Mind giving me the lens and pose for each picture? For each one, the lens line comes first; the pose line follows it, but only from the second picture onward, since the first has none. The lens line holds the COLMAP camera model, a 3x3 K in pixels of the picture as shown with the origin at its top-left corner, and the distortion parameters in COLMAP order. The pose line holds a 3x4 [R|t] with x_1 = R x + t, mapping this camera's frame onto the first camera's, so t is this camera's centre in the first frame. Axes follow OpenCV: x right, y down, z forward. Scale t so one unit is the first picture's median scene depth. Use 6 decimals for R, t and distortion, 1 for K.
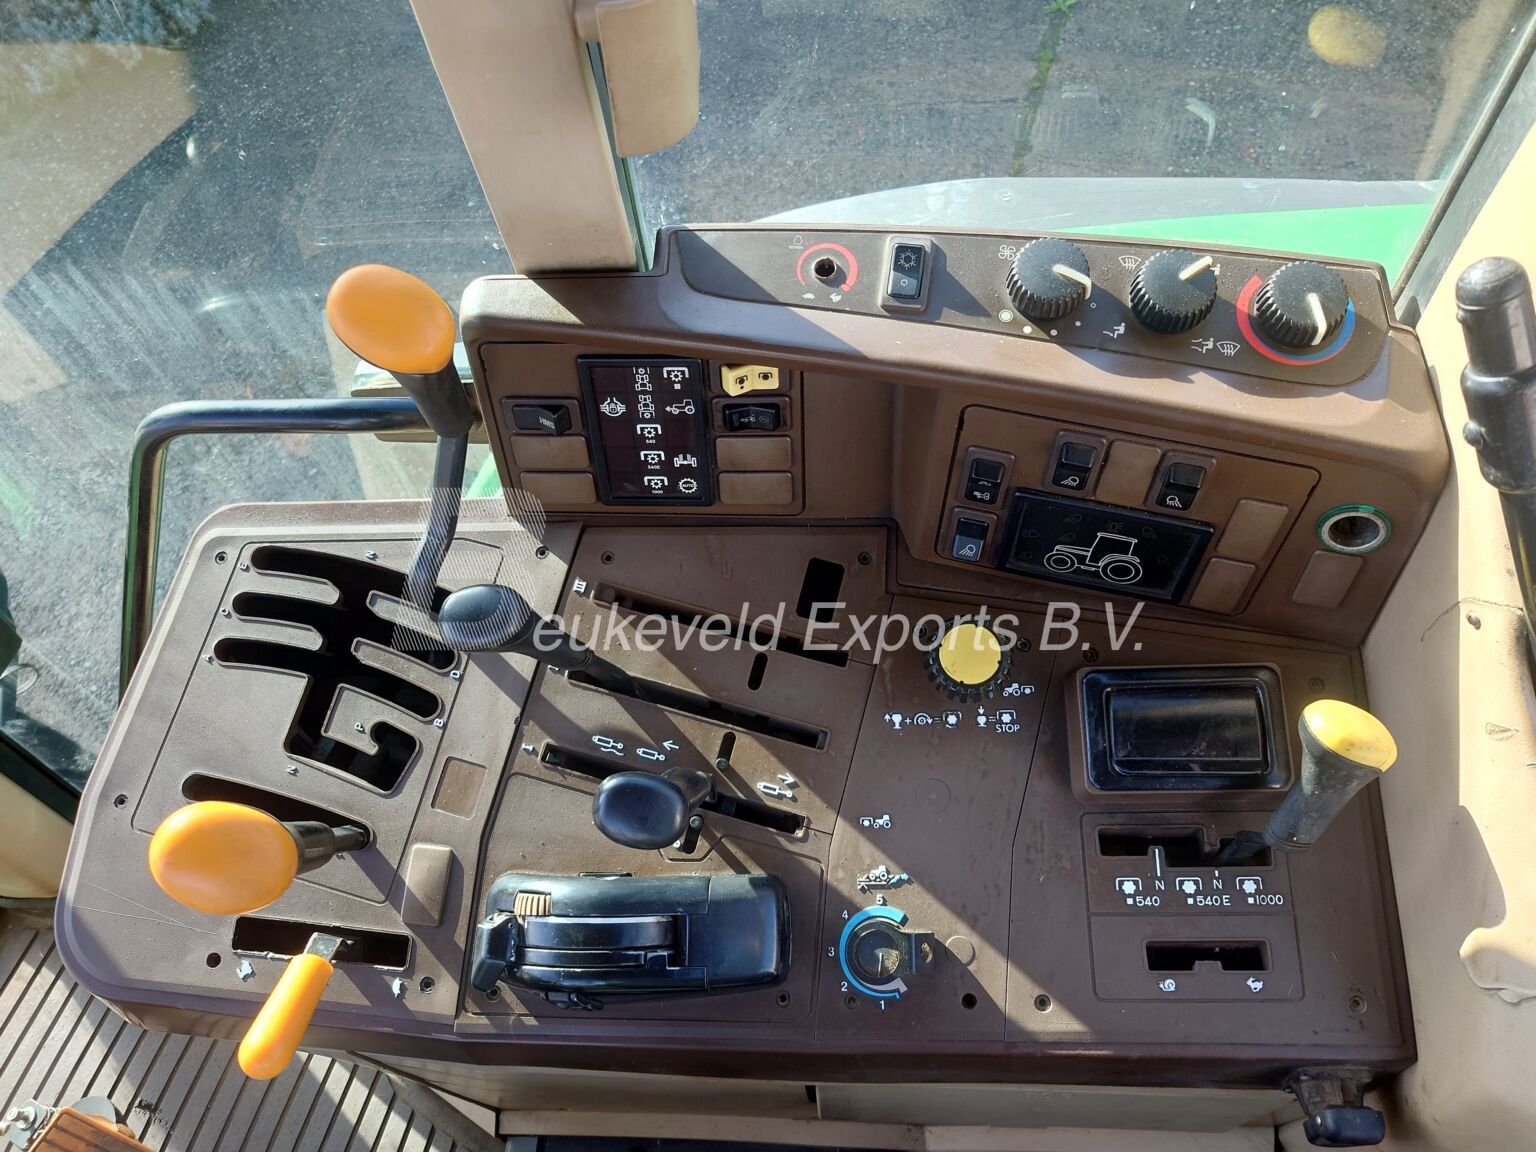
lens RADIAL K [[1093.4, 0, 743.7], [0, 1093.4, 576.0], [0, 0, 1]] dist [-0.014707, 0.012656]
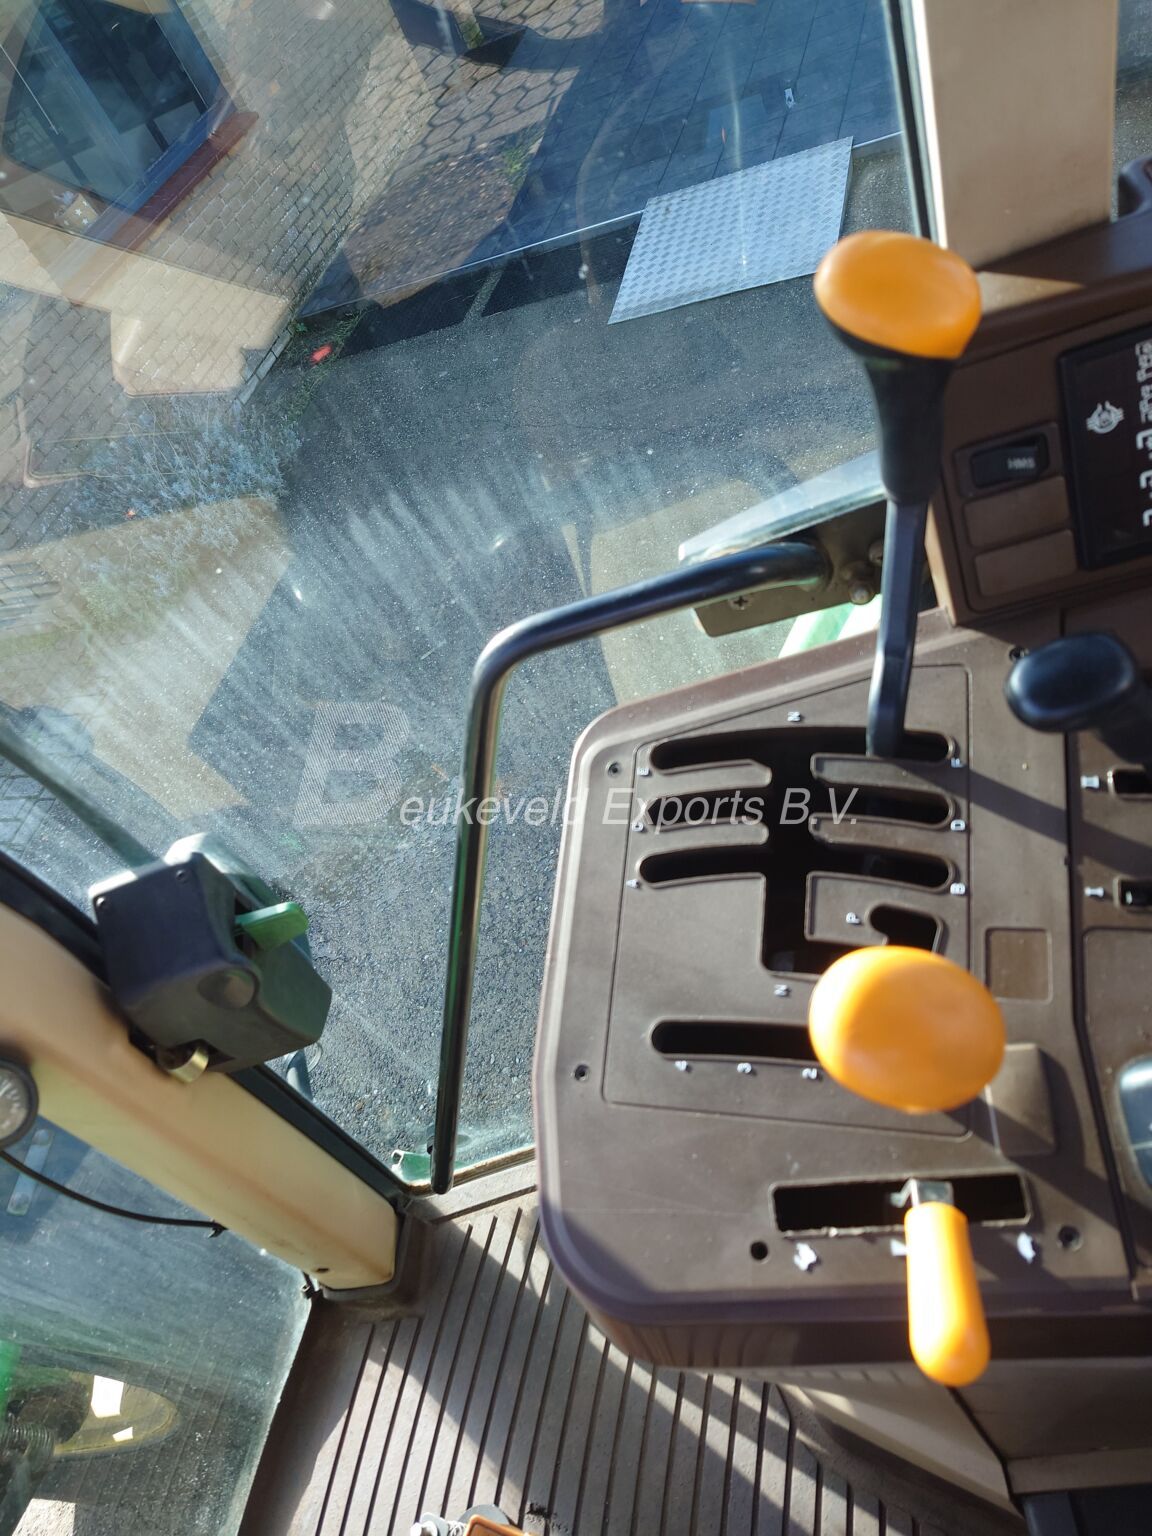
lens RADIAL K [[1093.4, 0, 576.0], [0, 1093.4, 768.0], [0, 0, 1]] dist [-0.014707, 0.012656]
pose [[0.945704, -0.245422, -0.213100, -0.358861], [0.212485, 0.962955, -0.166037, 0.126343], [0.245955, 0.111742, 0.962819, 0.198000]]
